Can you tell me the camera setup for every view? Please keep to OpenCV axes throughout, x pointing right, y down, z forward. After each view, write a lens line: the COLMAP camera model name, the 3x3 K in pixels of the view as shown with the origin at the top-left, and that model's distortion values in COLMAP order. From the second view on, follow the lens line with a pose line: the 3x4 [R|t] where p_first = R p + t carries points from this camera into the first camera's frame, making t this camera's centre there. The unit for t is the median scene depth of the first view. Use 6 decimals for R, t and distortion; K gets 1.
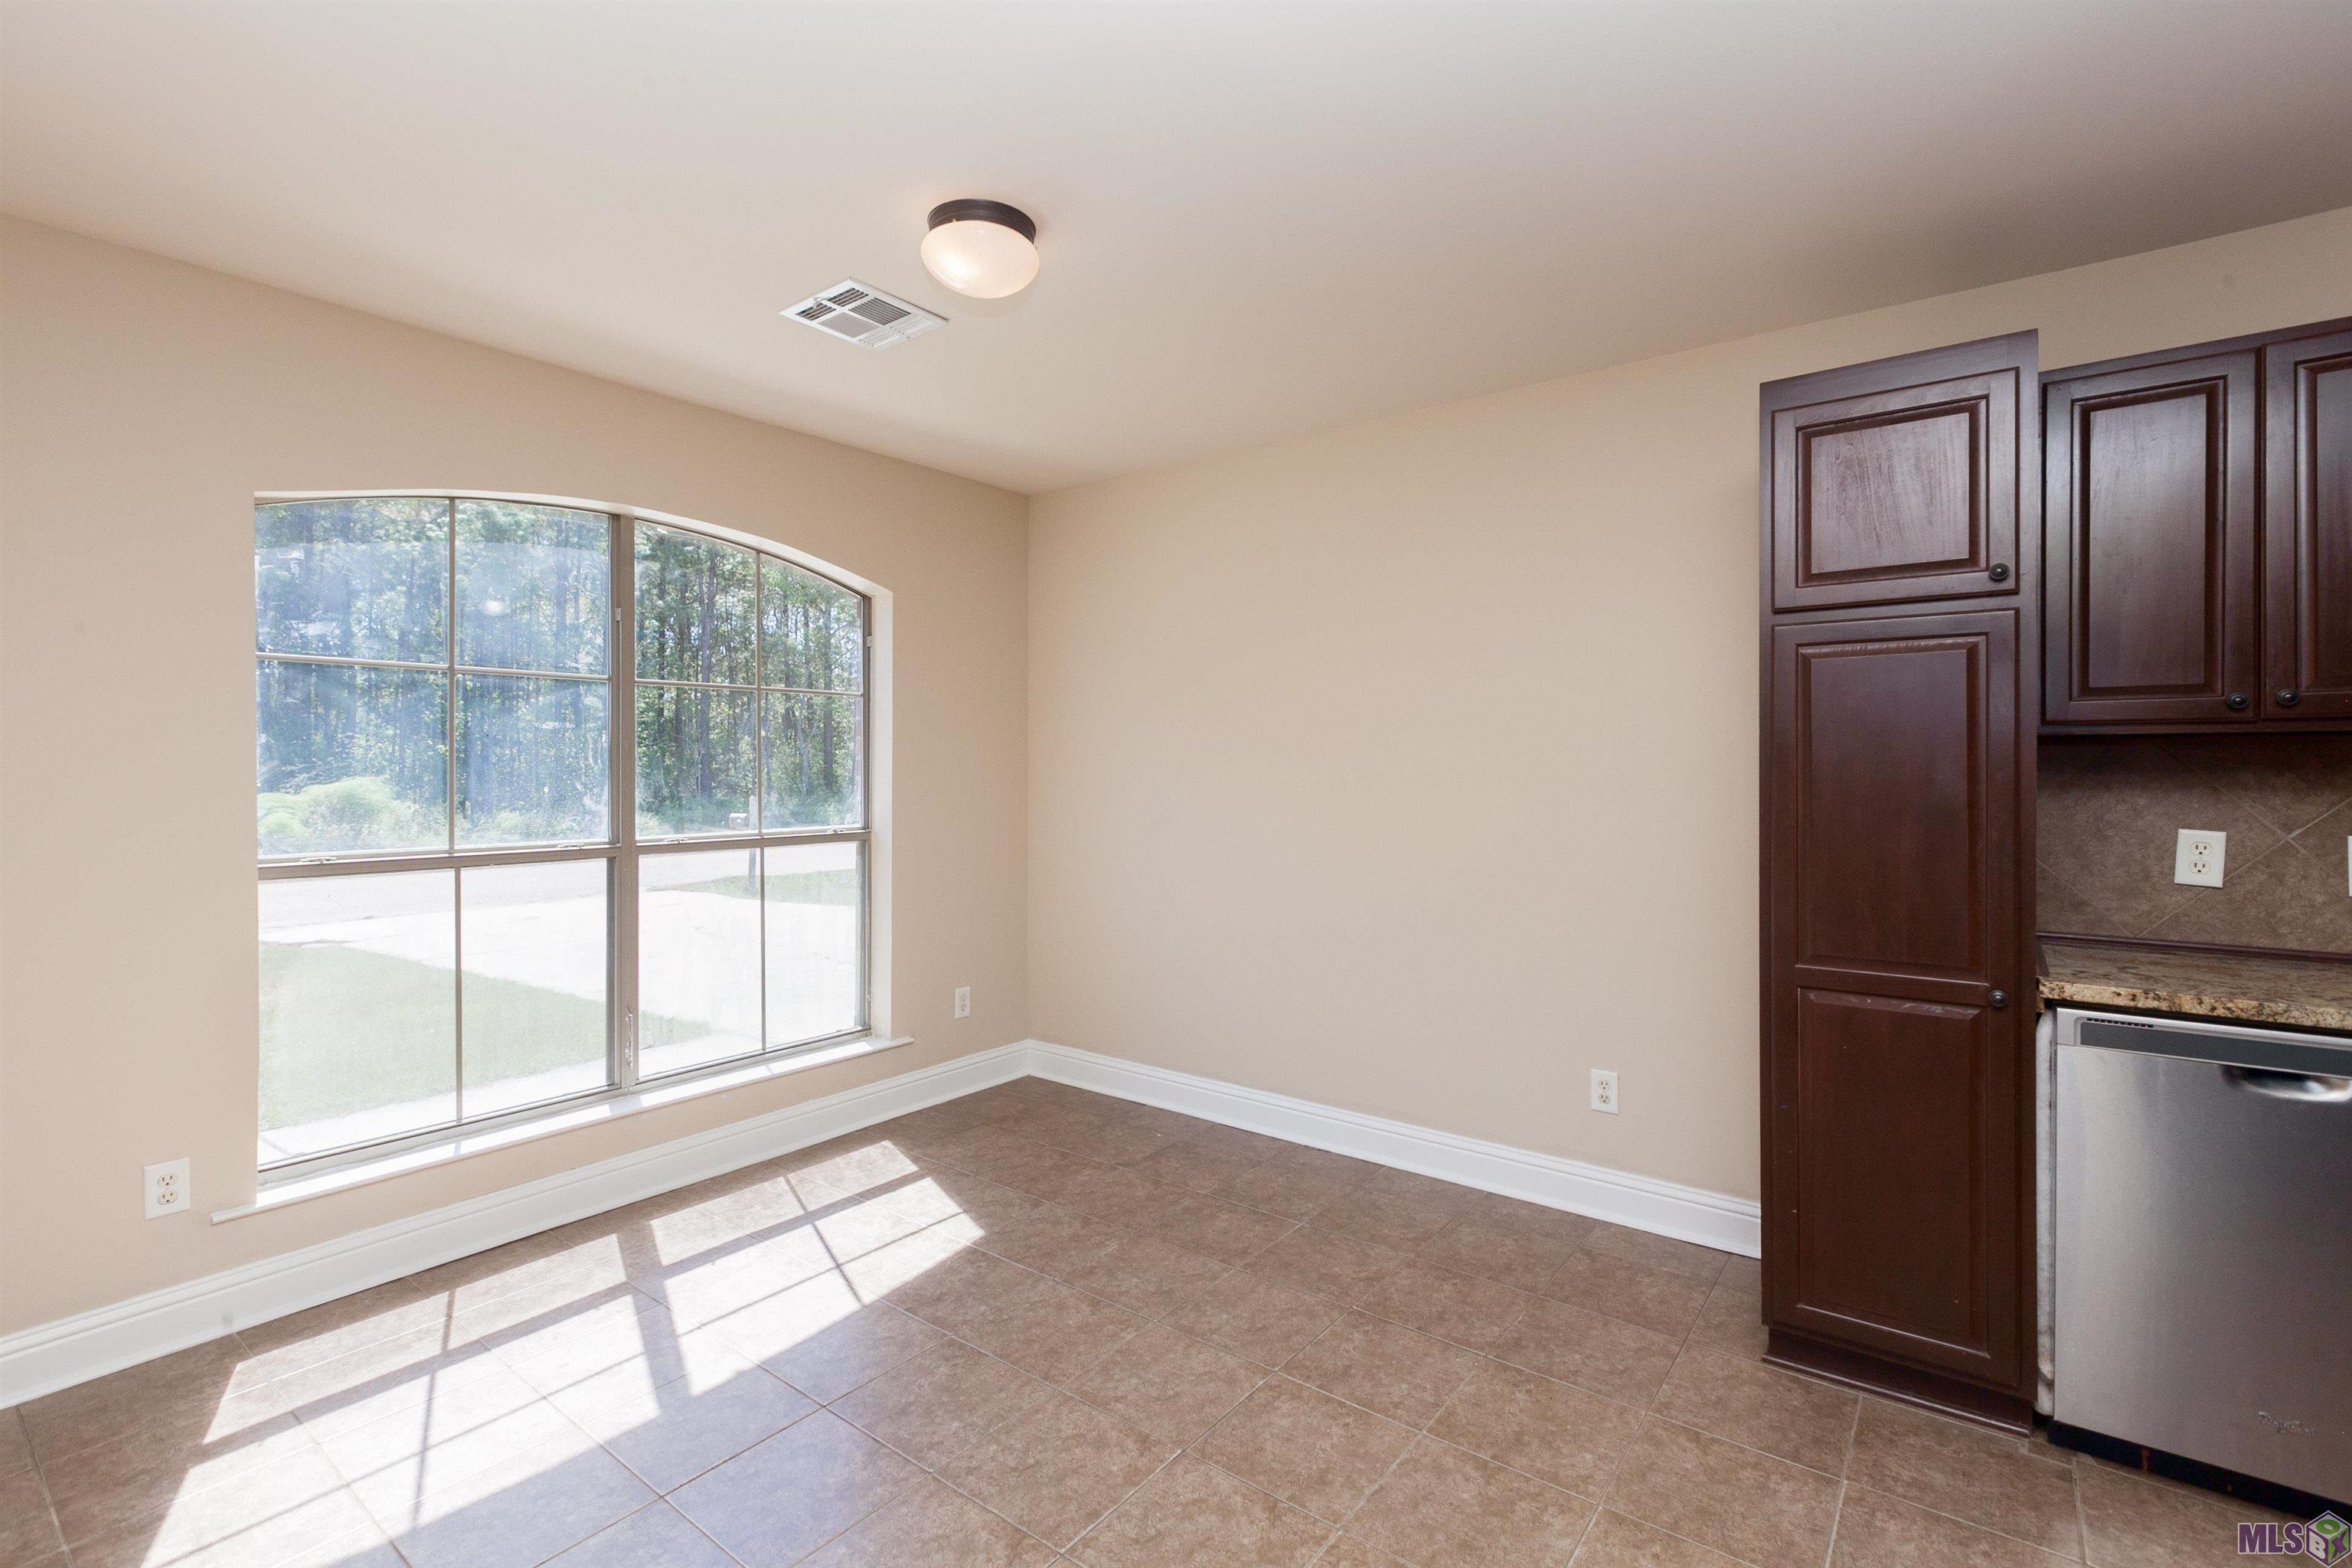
lens RADIAL K [[1100.4, 0, 1174.2], [0, 1100.4, 775.3], [0, 0, 1]] dist [-0.000570, 0.000124]
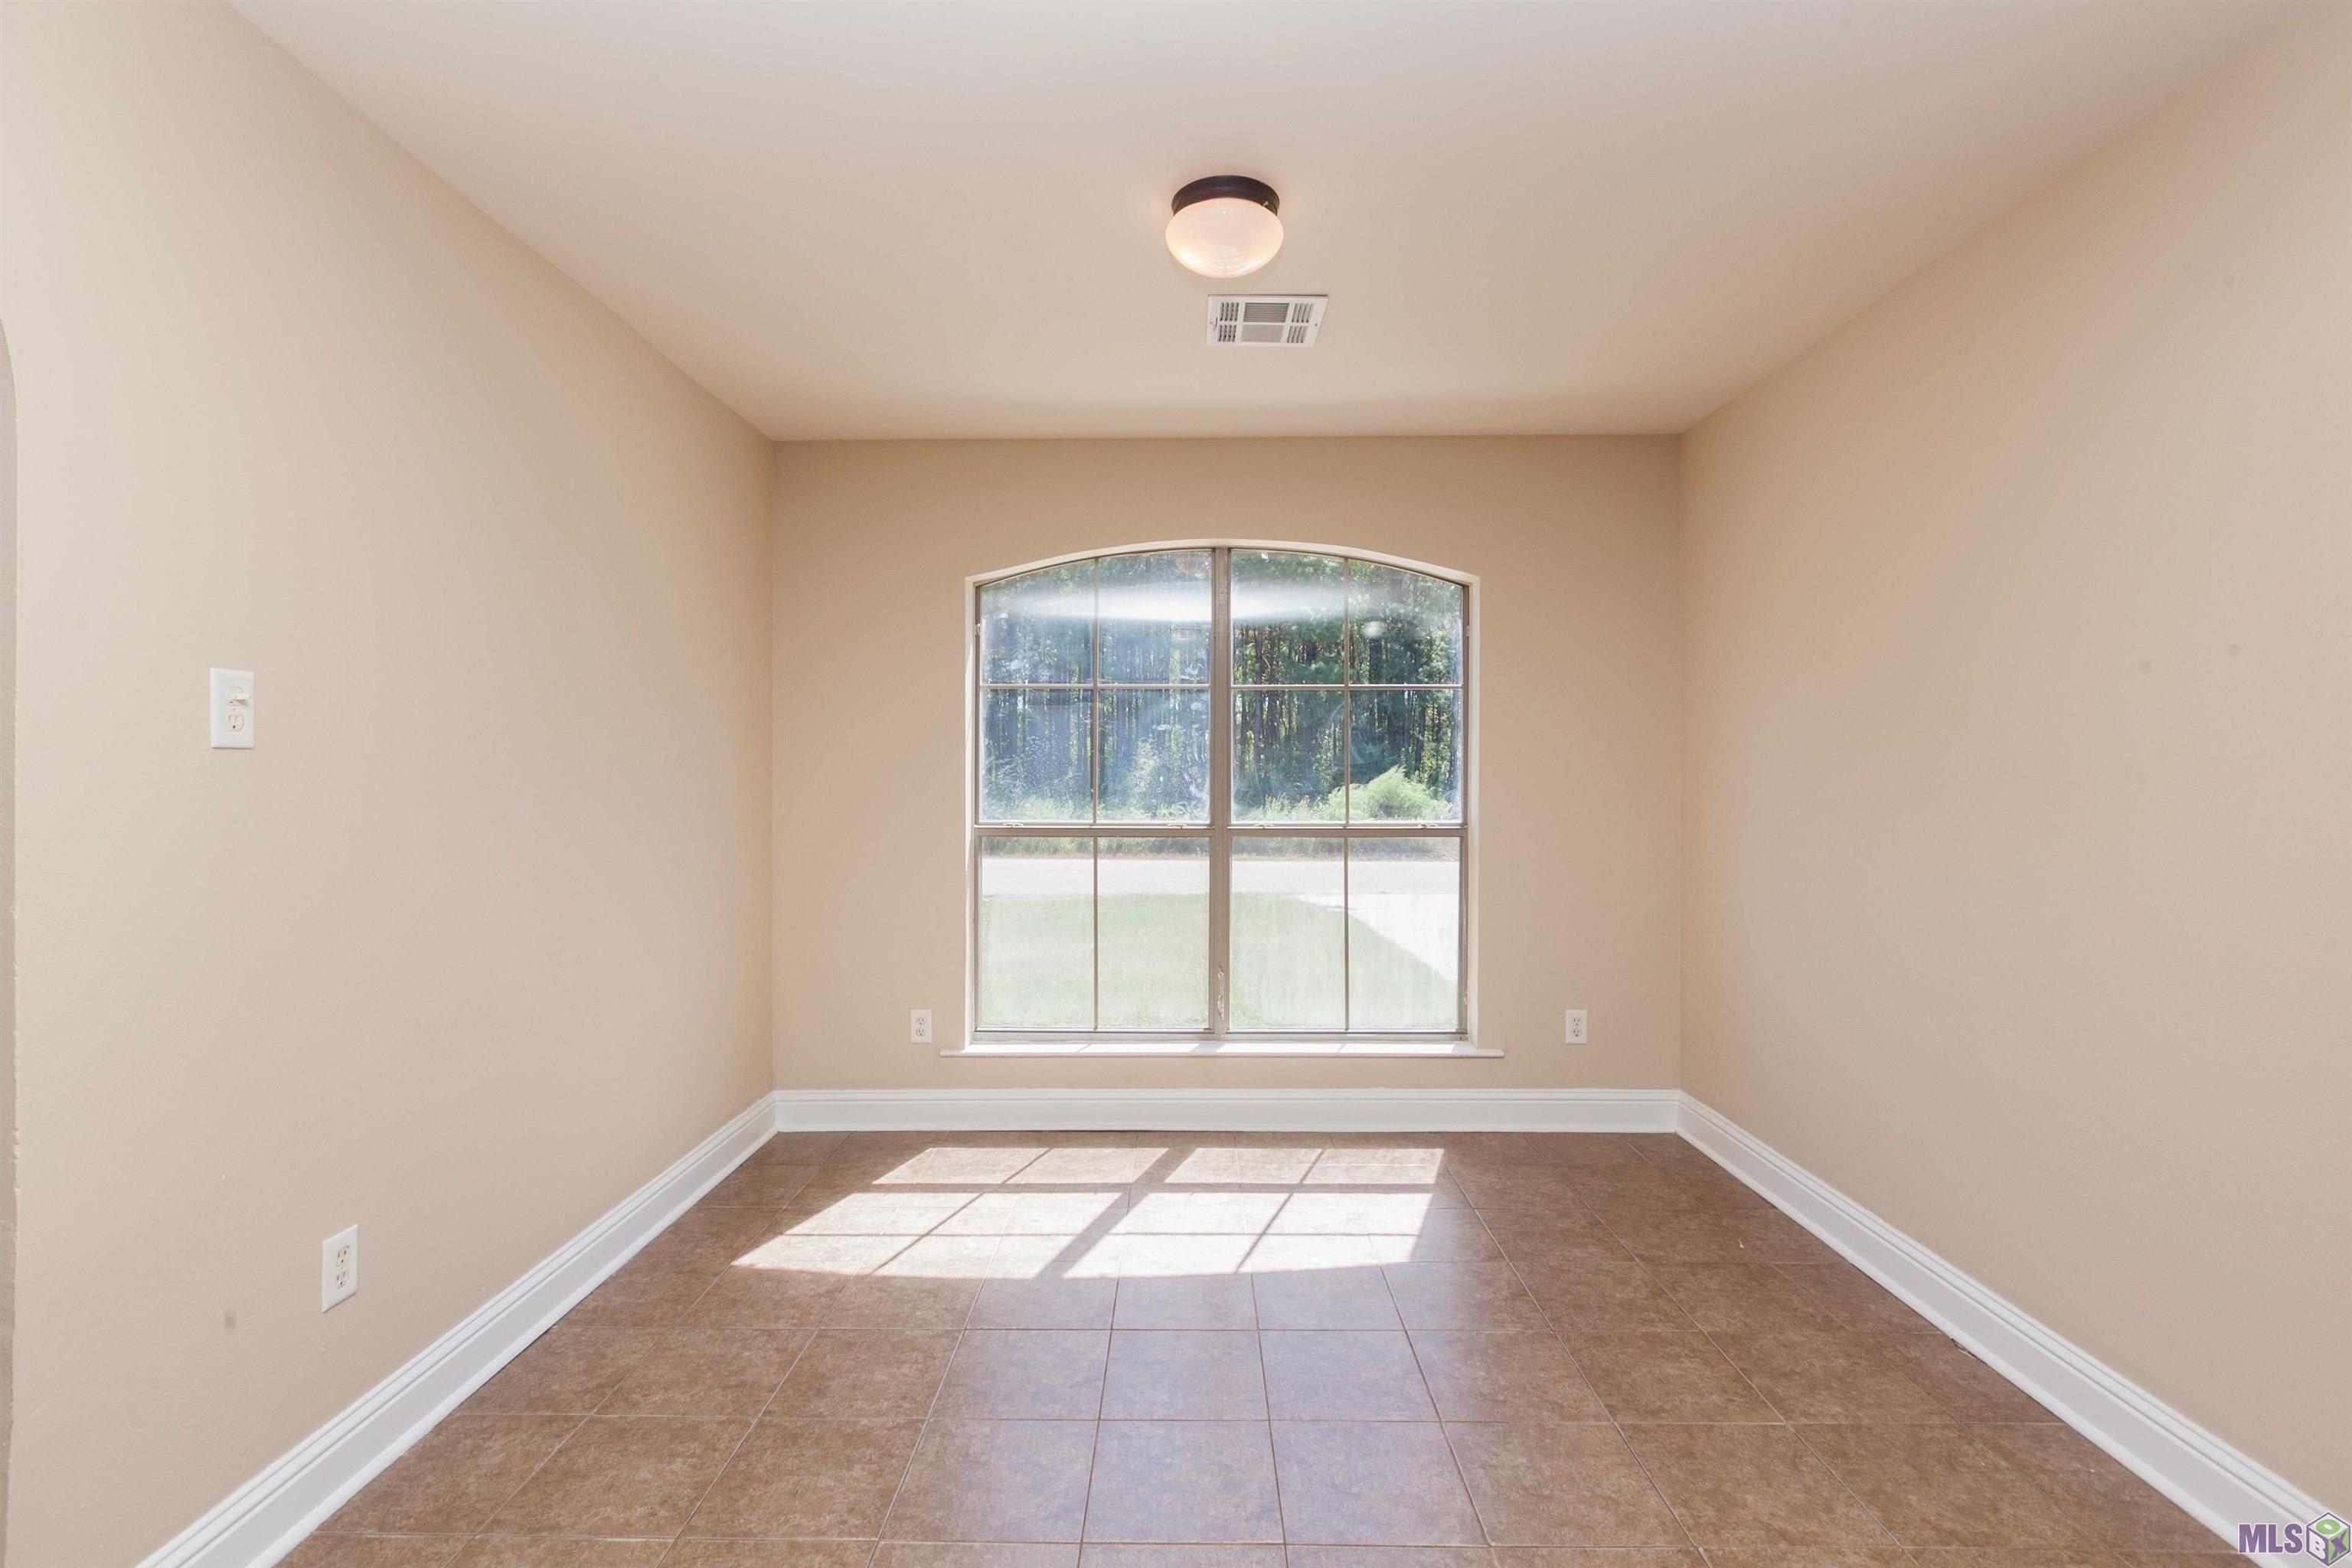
lens RADIAL K [[1090.1, 0, 1156.5], [0, 1090.1, 776.0], [0, 0, 1]] dist [0.001032, 0.000010]
pose [[0.574830, 0.002023, -0.818270, 0.465835], [-0.008337, 0.999960, -0.003384, 0.014909], [0.818230, 0.008768, 0.574824, 0.307801]]
